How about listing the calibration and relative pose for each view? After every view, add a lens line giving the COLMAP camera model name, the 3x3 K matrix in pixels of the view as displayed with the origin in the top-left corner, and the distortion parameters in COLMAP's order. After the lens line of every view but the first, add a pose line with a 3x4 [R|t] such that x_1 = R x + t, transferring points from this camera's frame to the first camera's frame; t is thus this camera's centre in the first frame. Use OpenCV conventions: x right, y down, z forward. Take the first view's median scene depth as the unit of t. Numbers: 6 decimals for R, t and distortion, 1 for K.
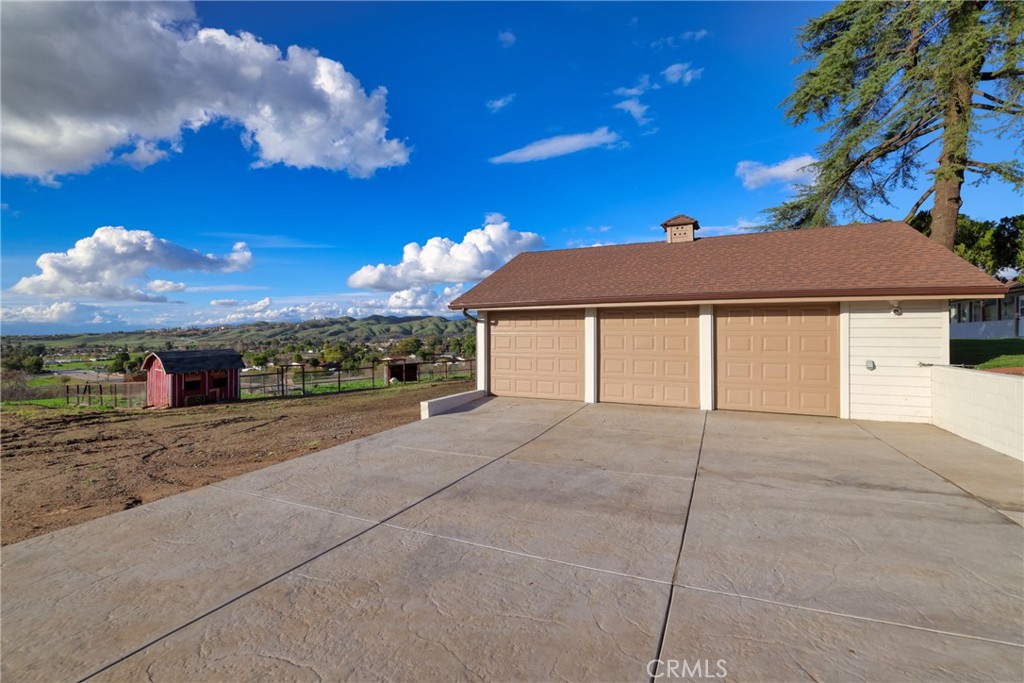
lens RADIAL K [[445.5, 0, 510.2], [0, 445.5, 339.3], [0, 0, 1]] dist [-0.040862, 0.012502]
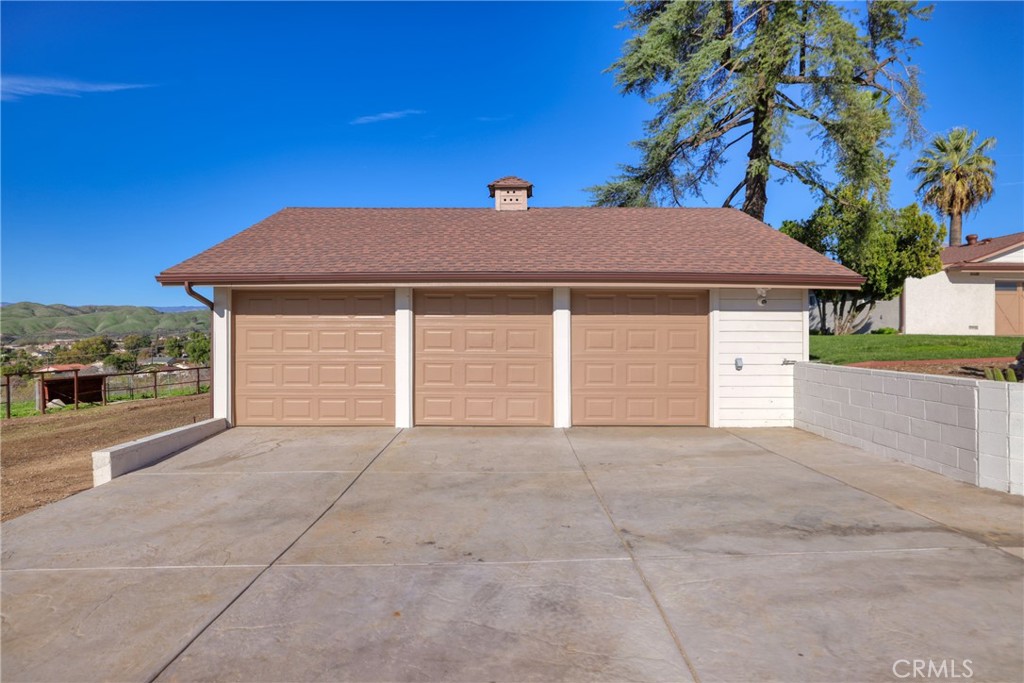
lens RADIAL K [[522.0, 0, 513.6], [0, 522.0, 337.9], [0, 0, 1]] dist [-0.012254, 0.001162]
pose [[0.896786, -0.001236, 0.442463, -0.023850], [0.002218, 0.999996, -0.001701, 0.007188], [-0.442459, 0.002507, 0.896785, 0.215632]]
